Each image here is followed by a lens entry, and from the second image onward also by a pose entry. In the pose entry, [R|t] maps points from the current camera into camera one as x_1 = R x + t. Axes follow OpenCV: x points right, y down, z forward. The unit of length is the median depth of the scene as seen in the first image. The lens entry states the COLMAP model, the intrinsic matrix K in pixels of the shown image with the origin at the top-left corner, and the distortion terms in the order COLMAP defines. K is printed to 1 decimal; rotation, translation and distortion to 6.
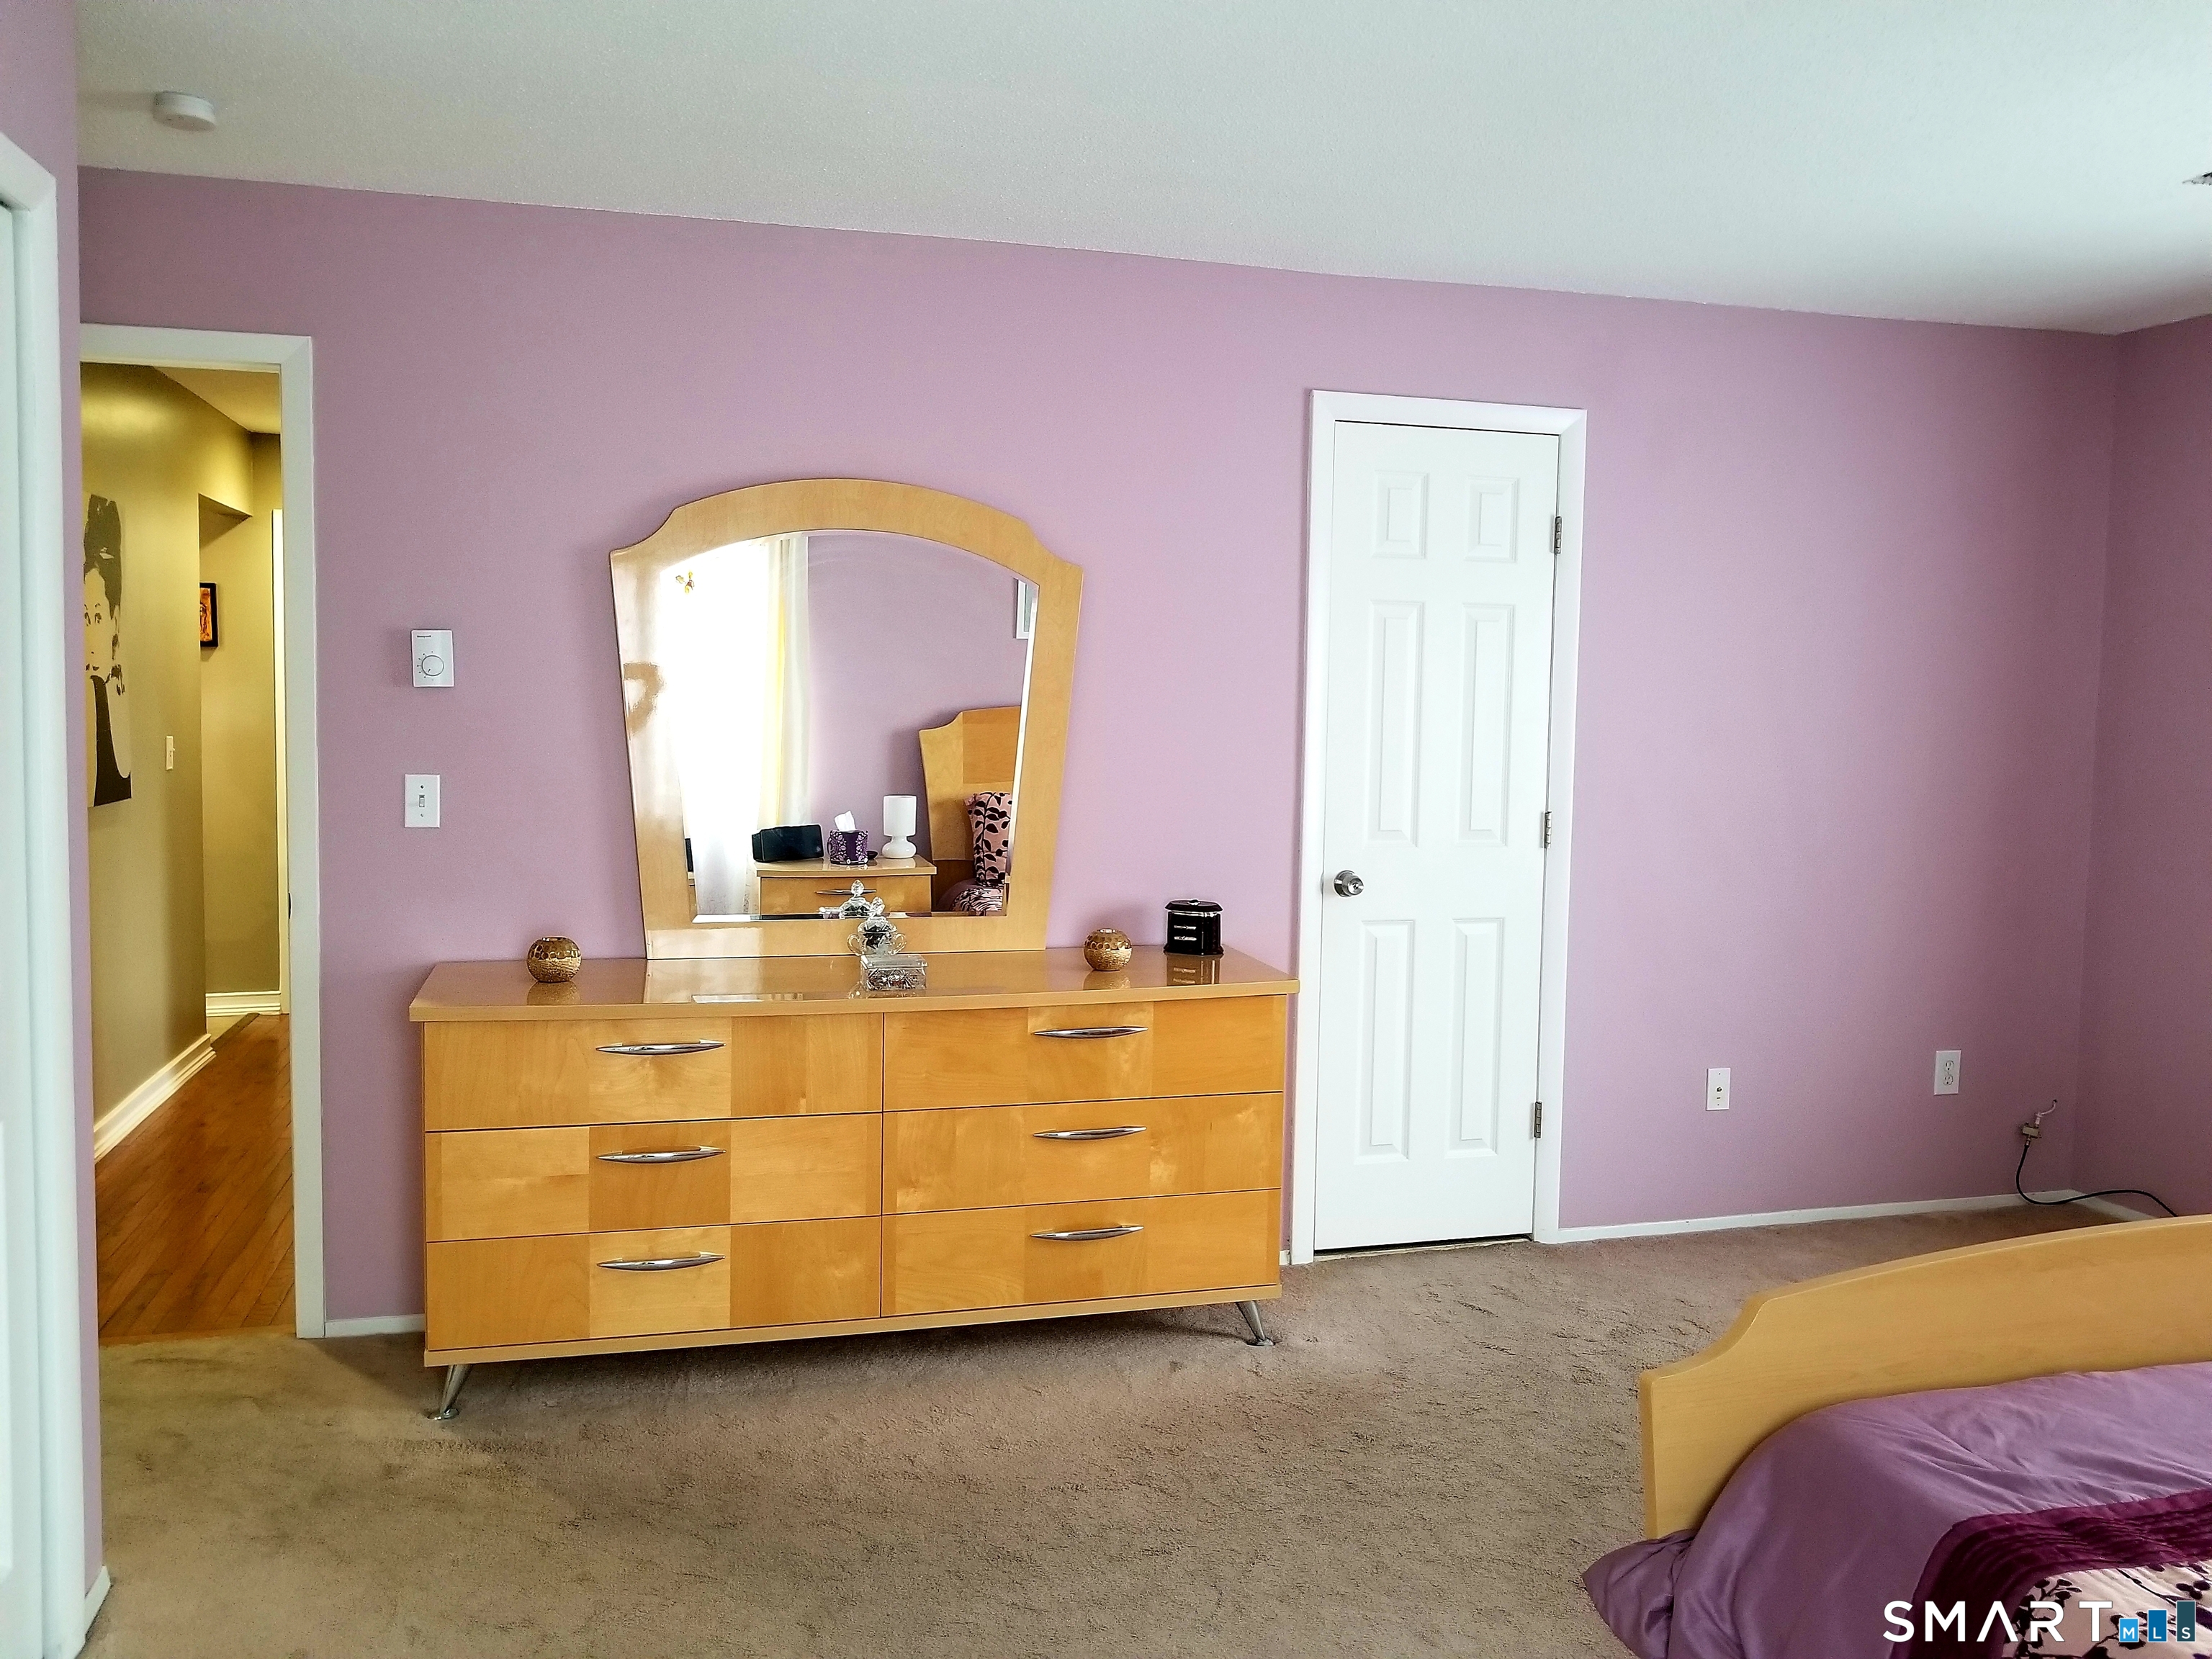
lens RADIAL K [[1714.1, 0, 1106.0], [0, 1714.1, 791.9], [0, 0, 1]] dist [0.006118, -0.000241]
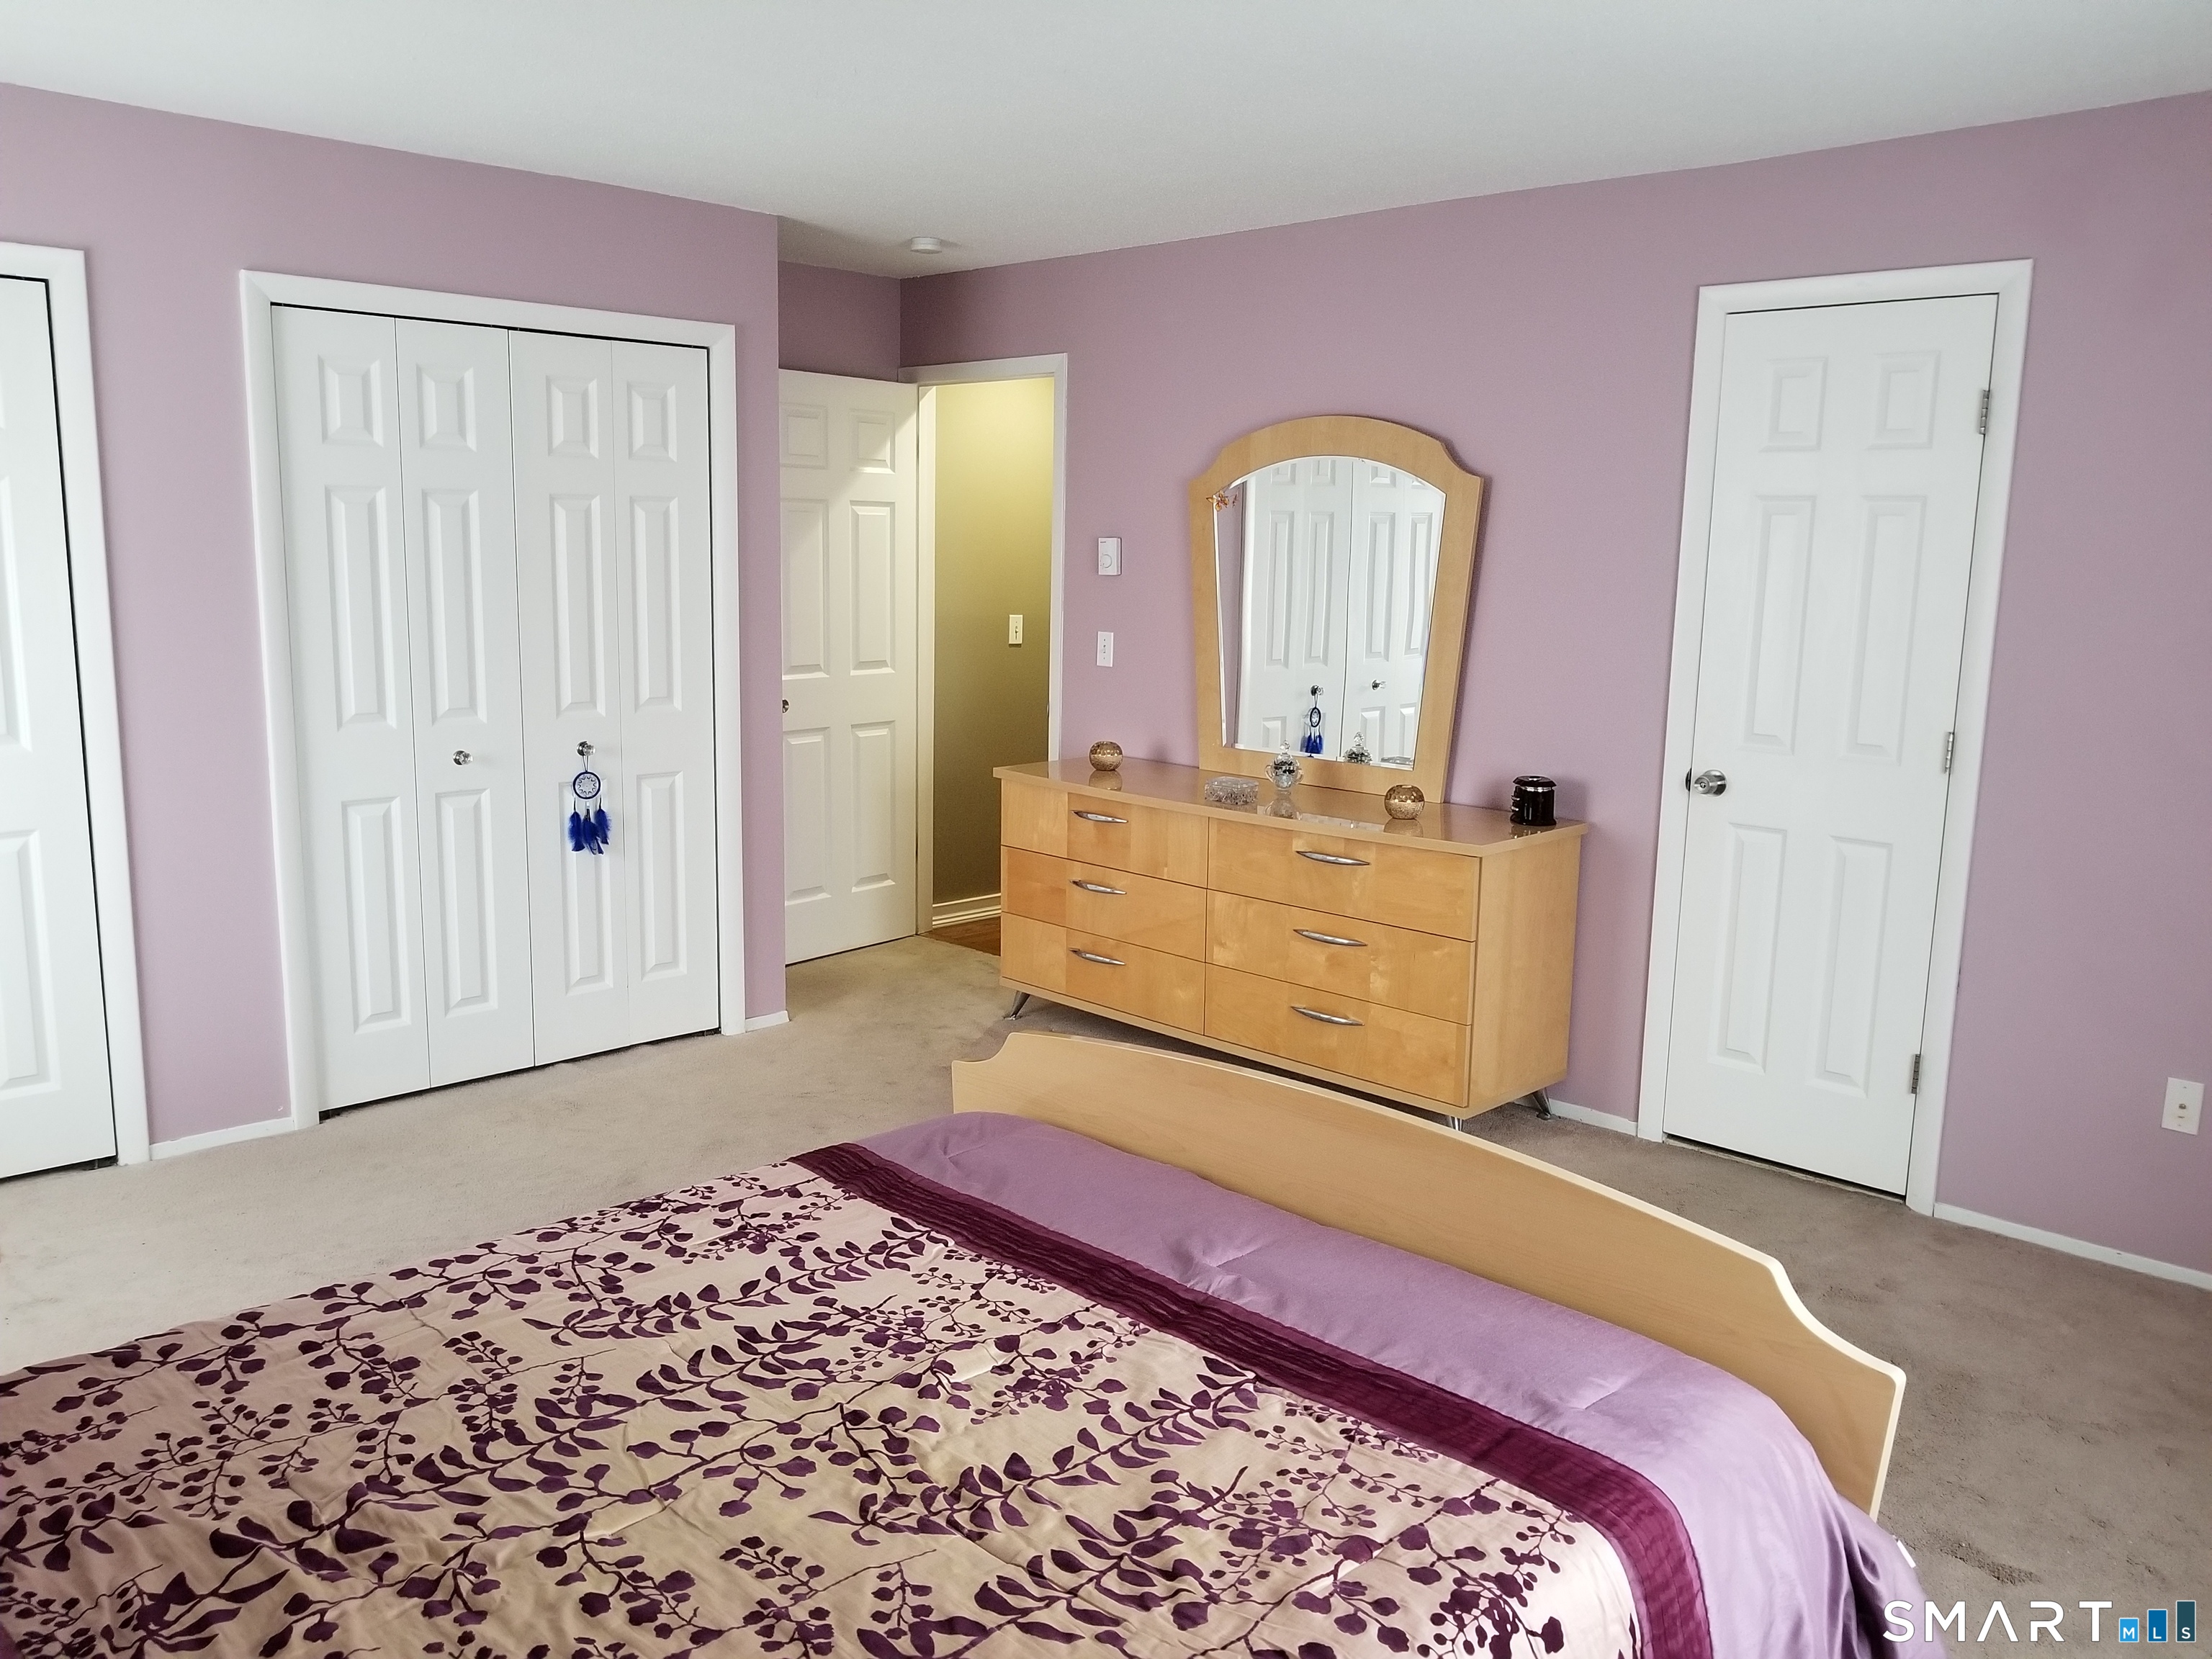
lens RADIAL K [[1720.9, 0, 1106.0], [0, 1720.9, 829.5], [0, 0, 1]] dist [-0.001929, -0.001431]
pose [[0.509946, 0.137425, -0.849158, 0.830117], [-0.064085, 0.990482, 0.121811, -0.020049], [0.857816, -0.007699, 0.513900, 0.180306]]
